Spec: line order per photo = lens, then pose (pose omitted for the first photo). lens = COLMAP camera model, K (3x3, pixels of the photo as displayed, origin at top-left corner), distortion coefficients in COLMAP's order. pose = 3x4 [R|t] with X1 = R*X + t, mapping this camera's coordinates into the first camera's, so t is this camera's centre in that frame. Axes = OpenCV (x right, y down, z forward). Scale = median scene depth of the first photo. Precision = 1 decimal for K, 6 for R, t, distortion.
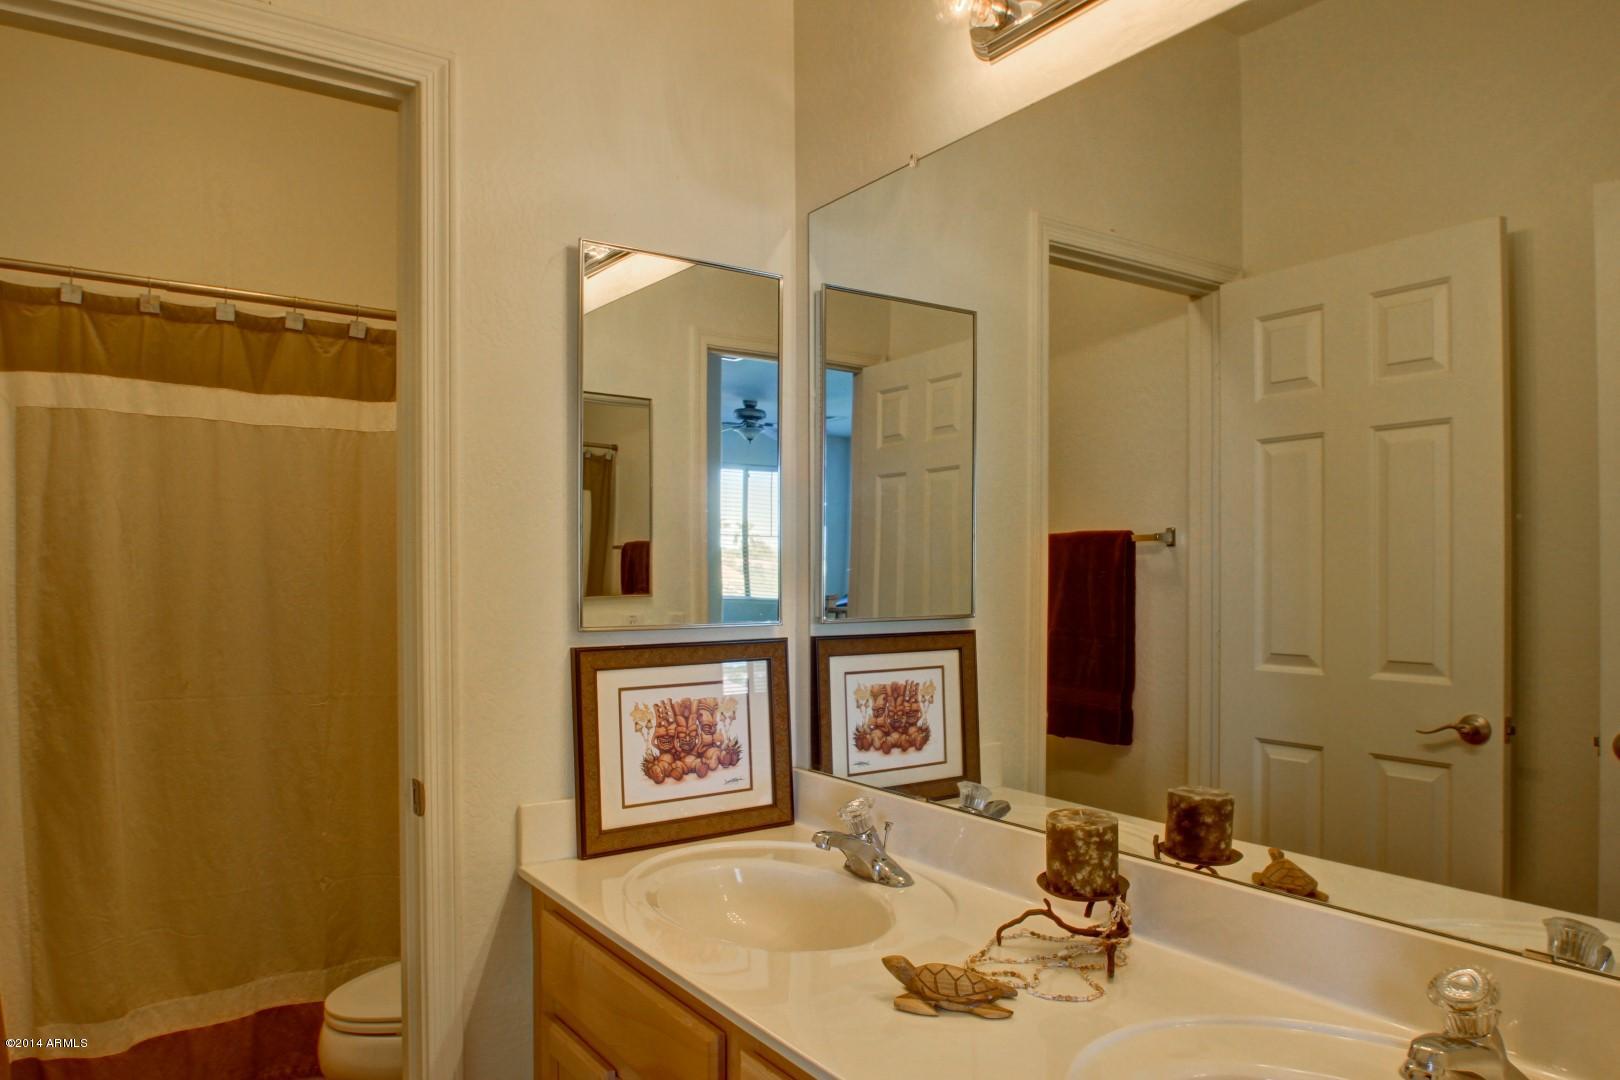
lens RADIAL K [[1071.8, 0, 808.8], [0, 1071.8, 562.1], [0, 0, 1]] dist [-0.024057, -0.000108]
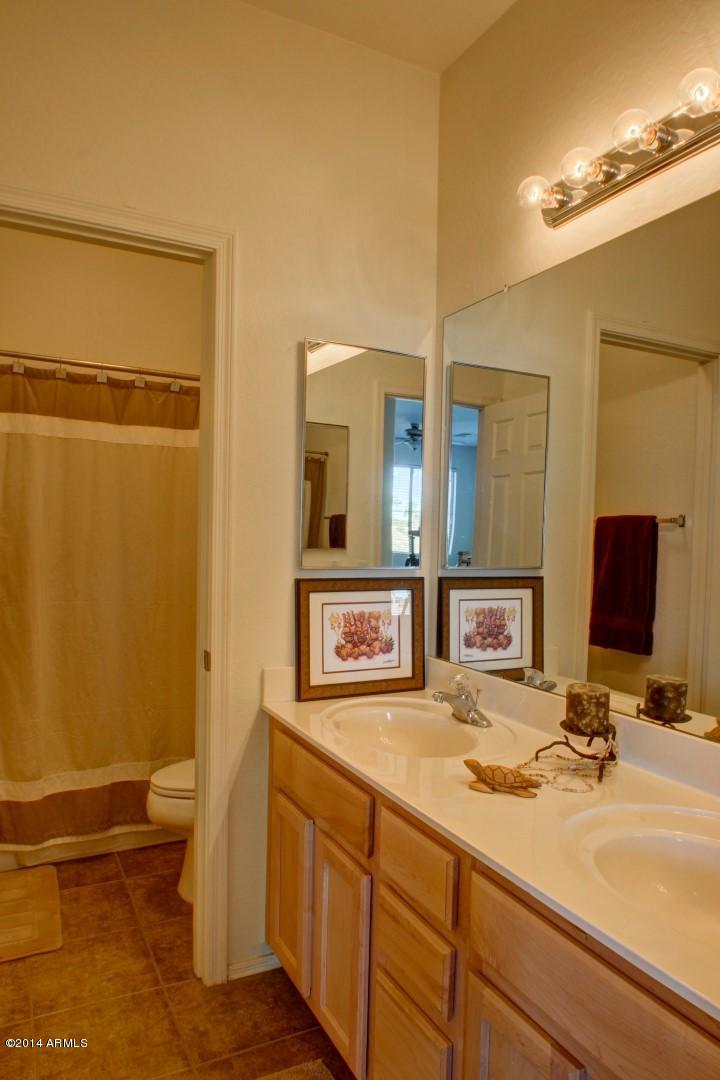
lens RADIAL K [[729.9, 0, 360.8], [0, 729.9, 537.8], [0, 0, 1]] dist [0.003652, 0.000928]
pose [[0.990699, 0.026165, -0.133530, 0.032294], [-0.024377, 0.999590, 0.015007, -0.004513], [0.133868, -0.011613, 0.990931, -0.126691]]
